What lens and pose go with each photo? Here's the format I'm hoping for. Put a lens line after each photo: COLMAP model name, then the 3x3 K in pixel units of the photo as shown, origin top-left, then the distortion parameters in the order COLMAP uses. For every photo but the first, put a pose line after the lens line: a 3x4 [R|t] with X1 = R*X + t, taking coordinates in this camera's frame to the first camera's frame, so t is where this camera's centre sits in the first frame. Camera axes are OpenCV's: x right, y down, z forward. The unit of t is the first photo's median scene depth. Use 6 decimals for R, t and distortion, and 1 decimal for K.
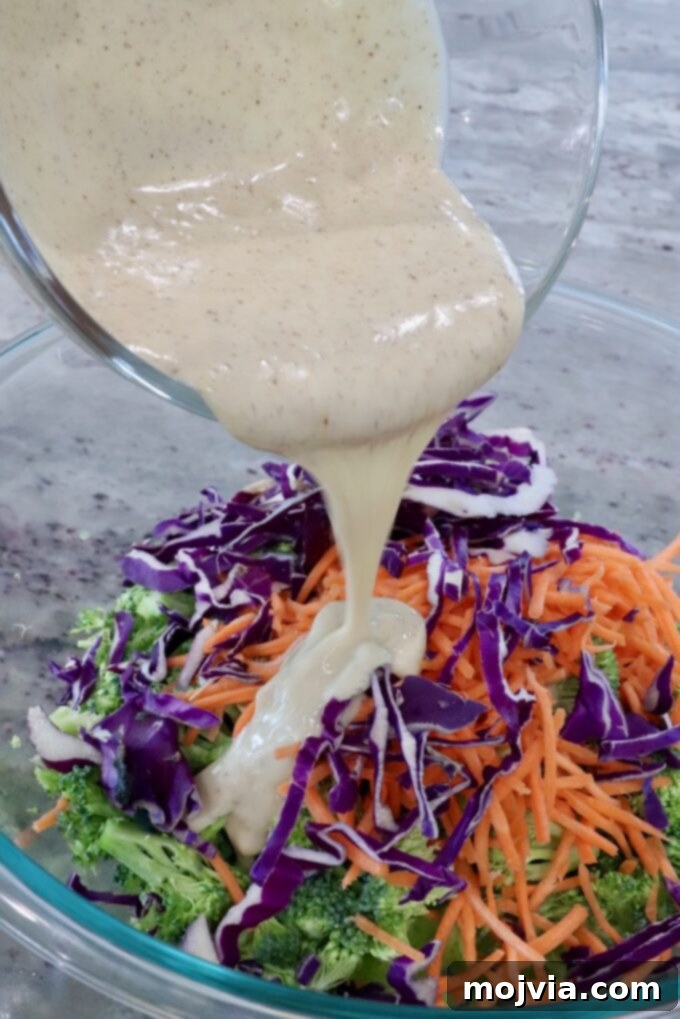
lens RADIAL K [[1381.1, 0, 348.4], [0, 1381.1, 512.4], [0, 0, 1]] dist [-0.018445, 0.000000]
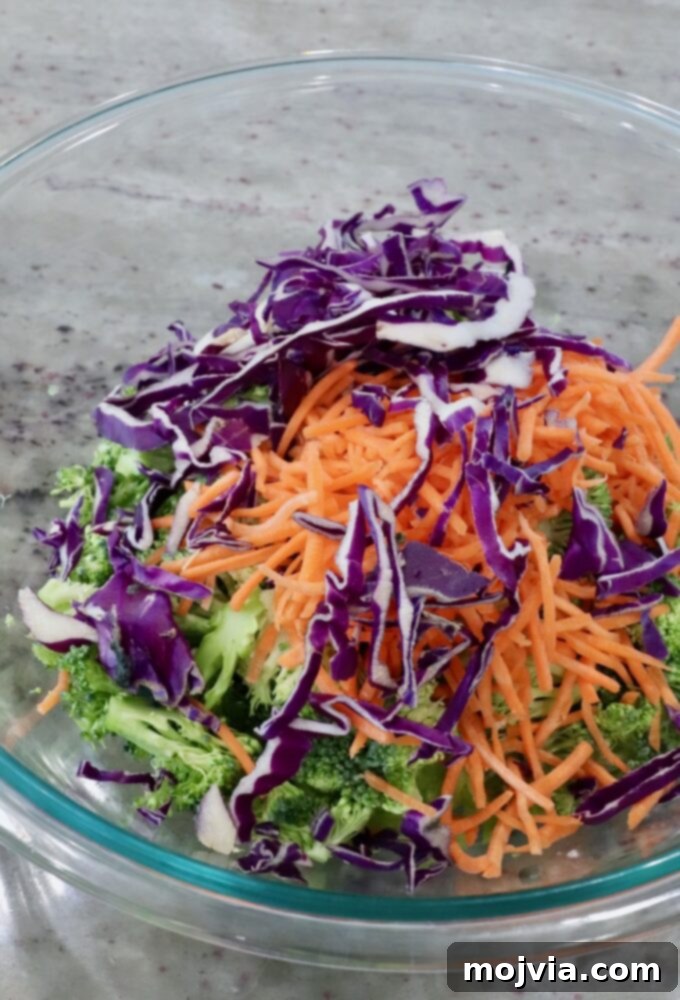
lens RADIAL K [[1370.8, 0, 335.4], [0, 1370.8, 503.9], [0, 0, 1]] dist [-0.031698, 0.000000]
pose [[0.996662, -0.081630, 0.000646, -0.000894], [0.080064, 0.979028, 0.187331, -0.081135], [-0.015925, -0.186654, 0.982297, 0.042749]]
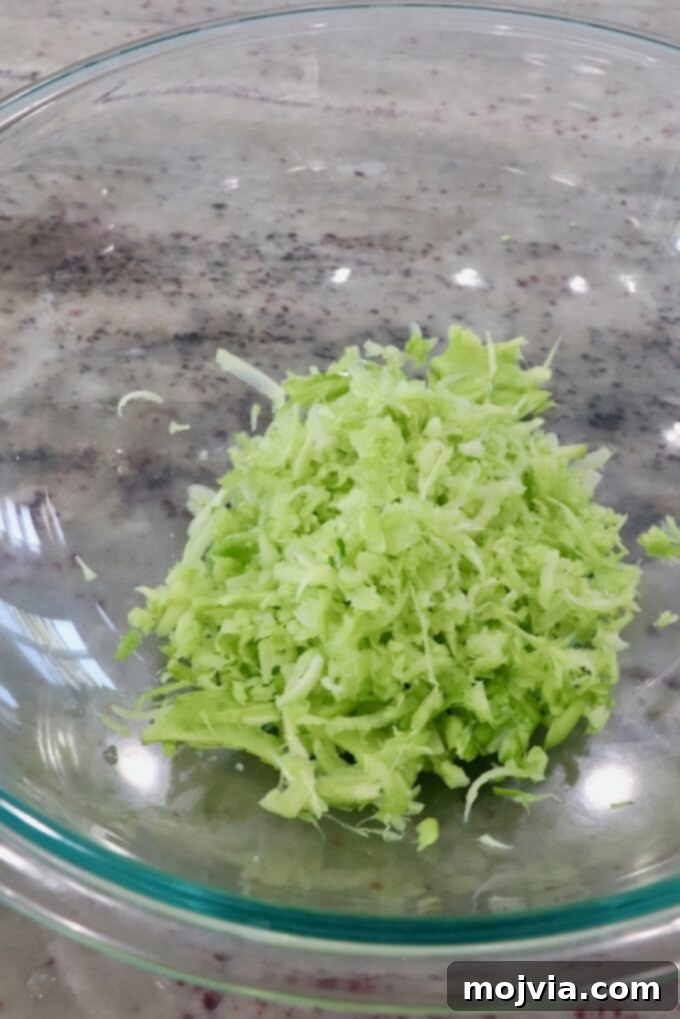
lens RADIAL K [[933.3, 0, 344.5], [0, 933.3, 513.3], [0, 0, 1]] dist [0.008237, -0.002244]
pose [[0.993155, -0.095336, -0.067488, -0.088216], [0.106696, 0.975576, 0.192010, 0.127631], [0.047534, -0.197896, 0.979070, 0.394009]]
